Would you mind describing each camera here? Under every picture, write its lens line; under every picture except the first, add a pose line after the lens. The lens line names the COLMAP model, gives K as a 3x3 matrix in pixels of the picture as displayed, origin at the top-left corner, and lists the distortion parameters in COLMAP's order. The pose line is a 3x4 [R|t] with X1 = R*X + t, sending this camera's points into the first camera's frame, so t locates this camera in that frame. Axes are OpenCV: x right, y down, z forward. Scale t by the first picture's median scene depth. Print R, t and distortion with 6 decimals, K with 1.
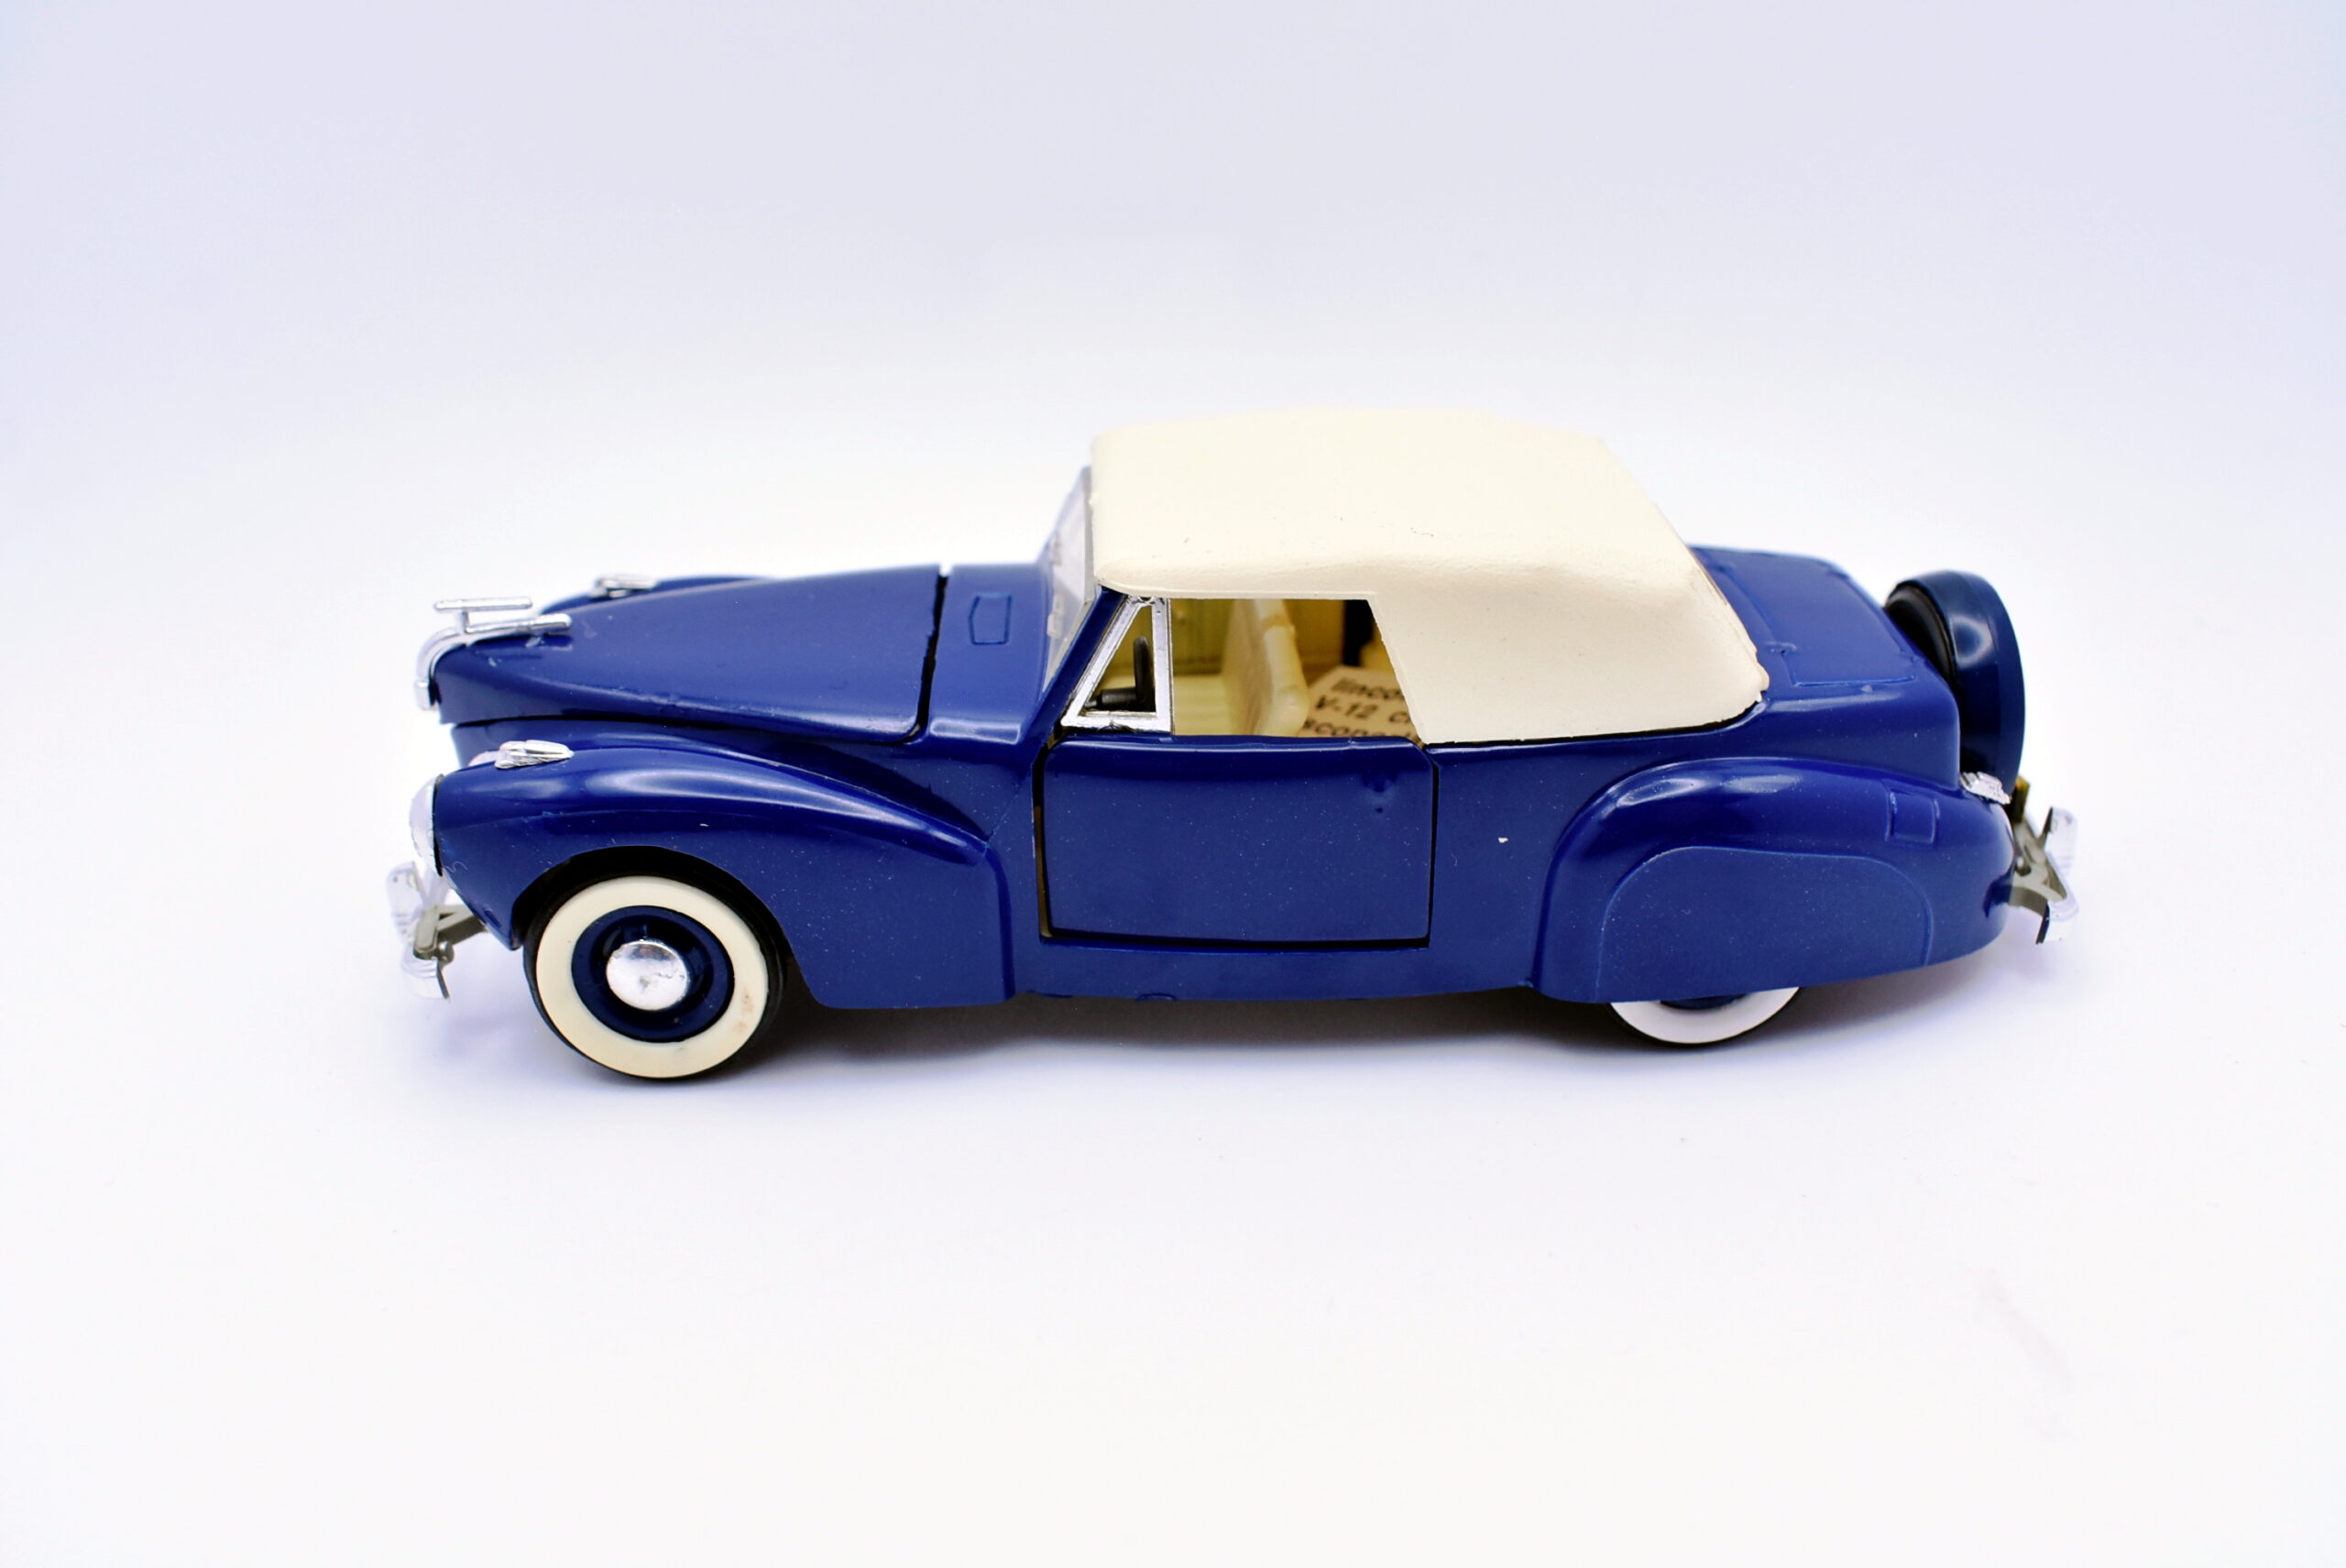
lens RADIAL K [[2121.1, 0, 1173.0], [0, 2121.1, 784.0], [0, 0, 1]] dist [-0.074178, 0.002114]
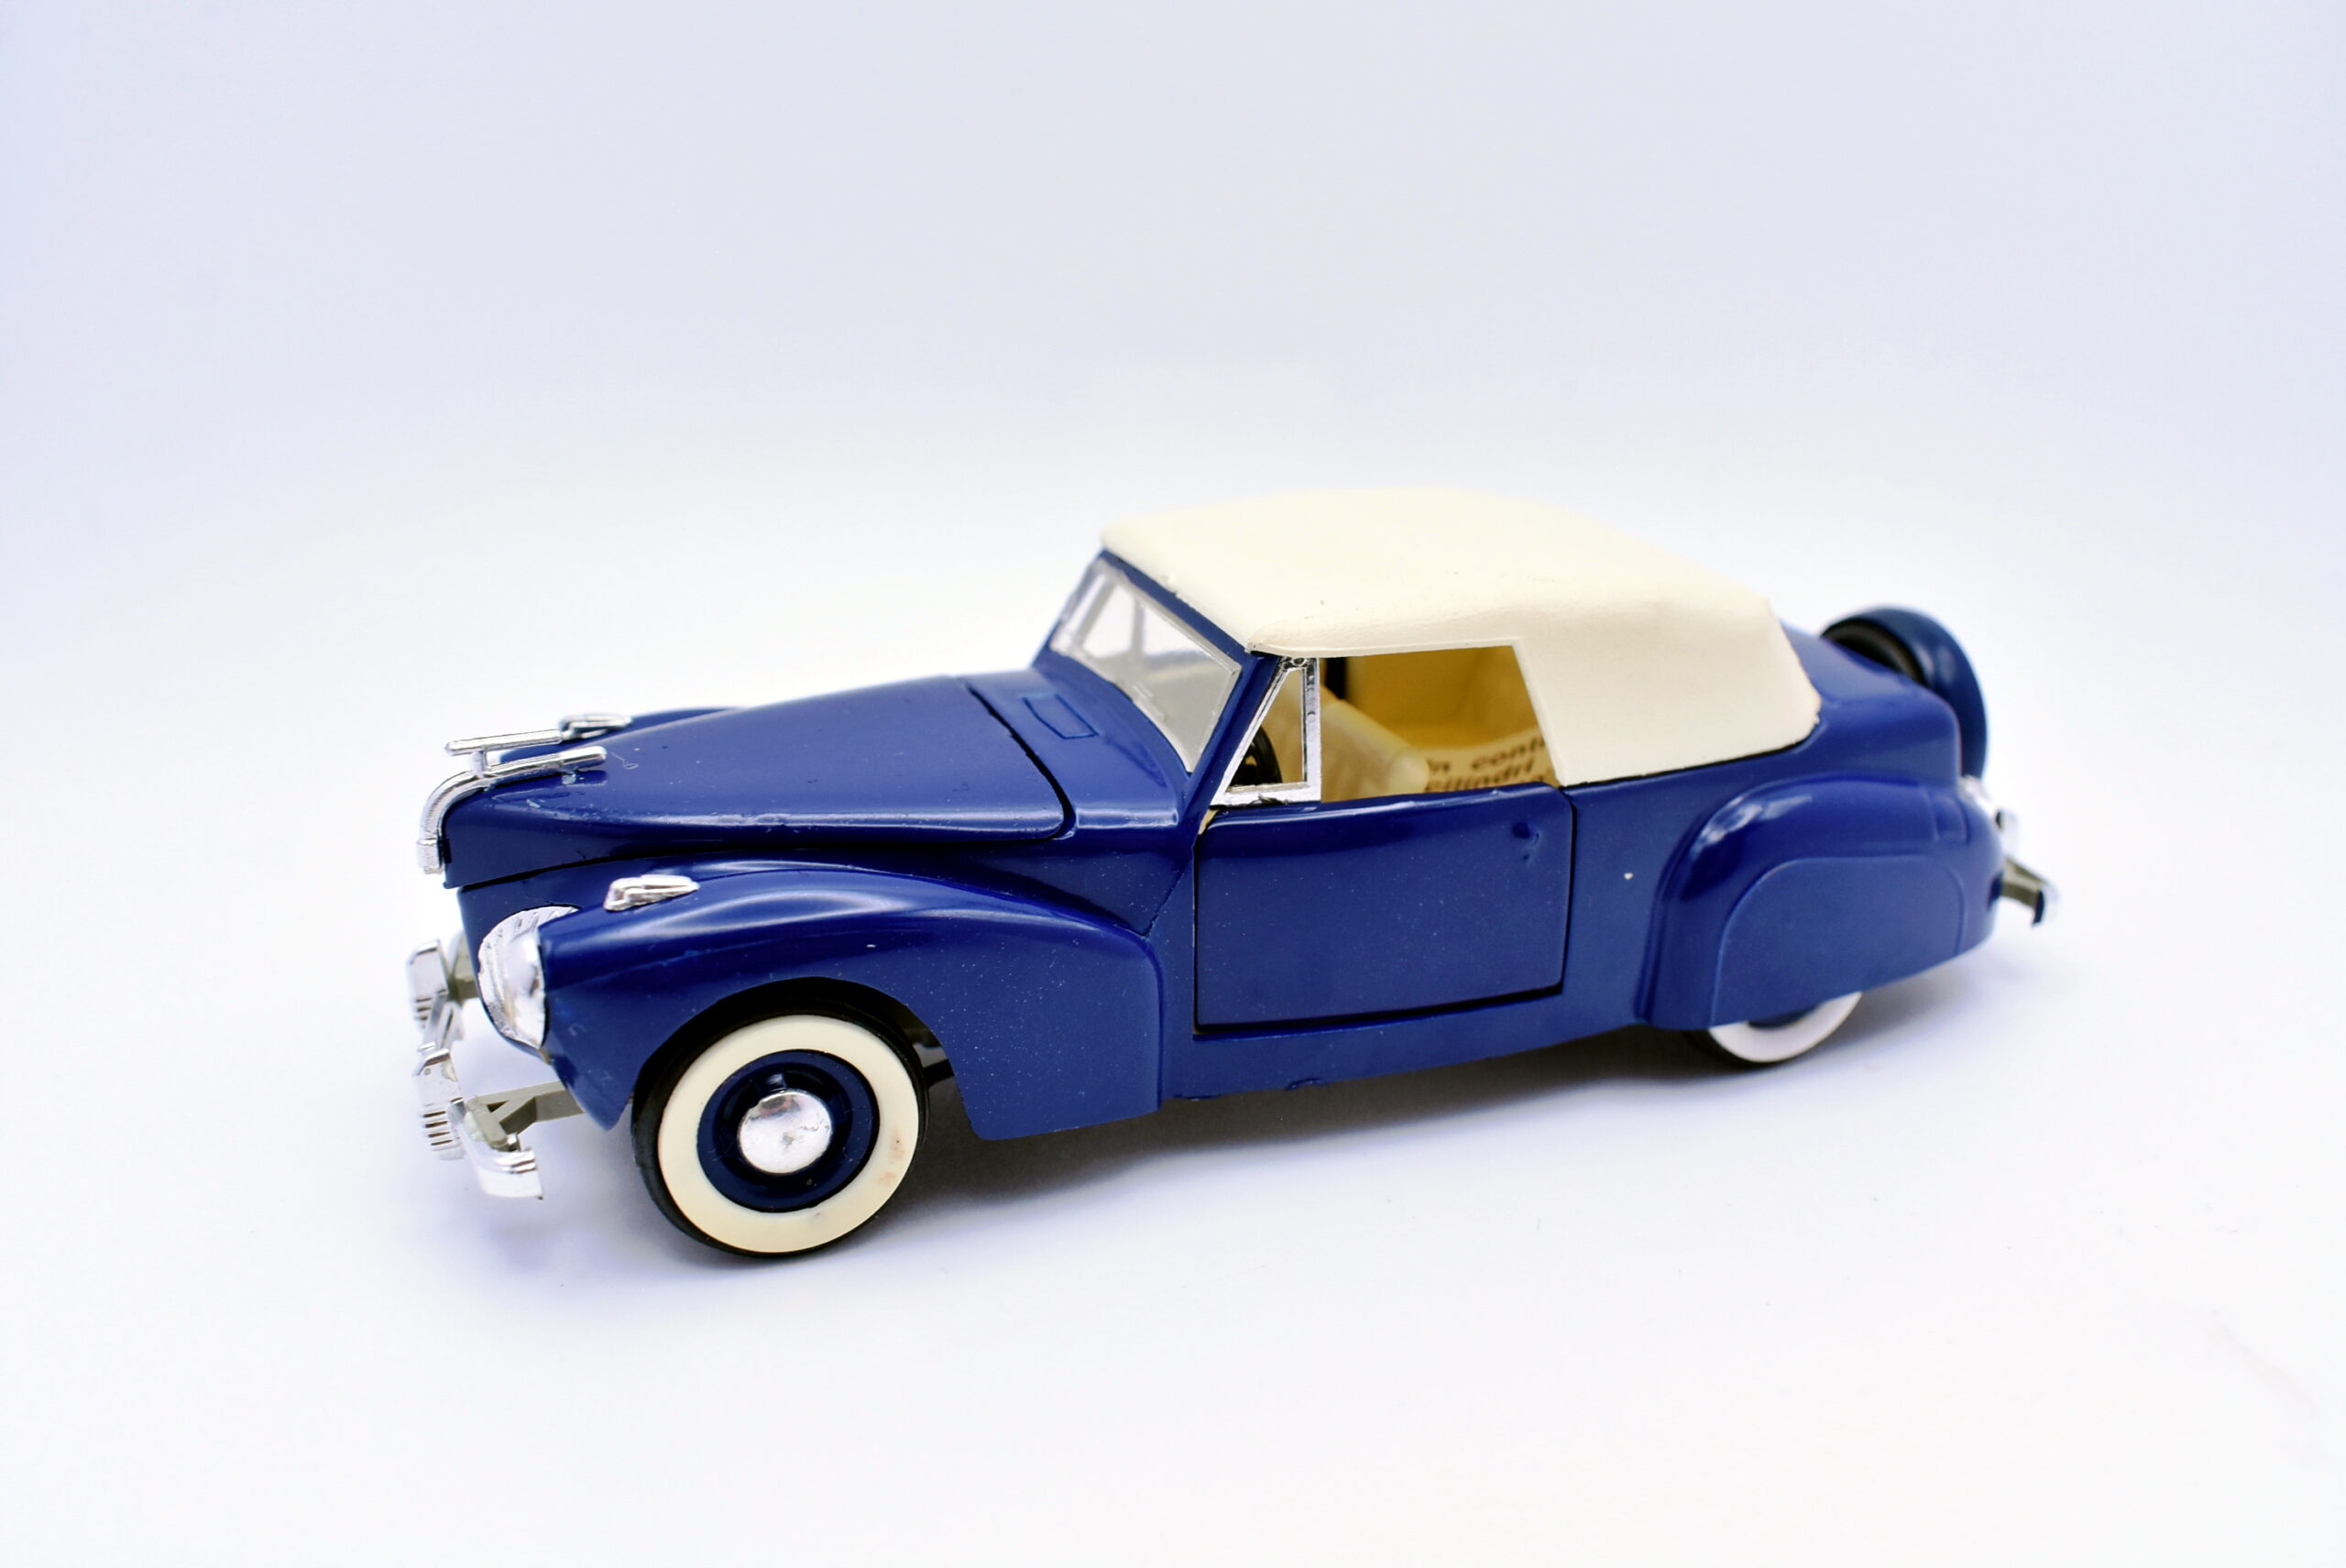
lens RADIAL K [[2121.1, 0, 1173.0], [0, 2121.1, 784.0], [0, 0, 1]] dist [-0.074178, 0.002114]
pose [[0.942996, -0.088696, 0.320767, -0.369275], [0.122399, 0.988709, -0.086442, 0.043295], [-0.309478, 0.120776, 0.943205, 0.102599]]
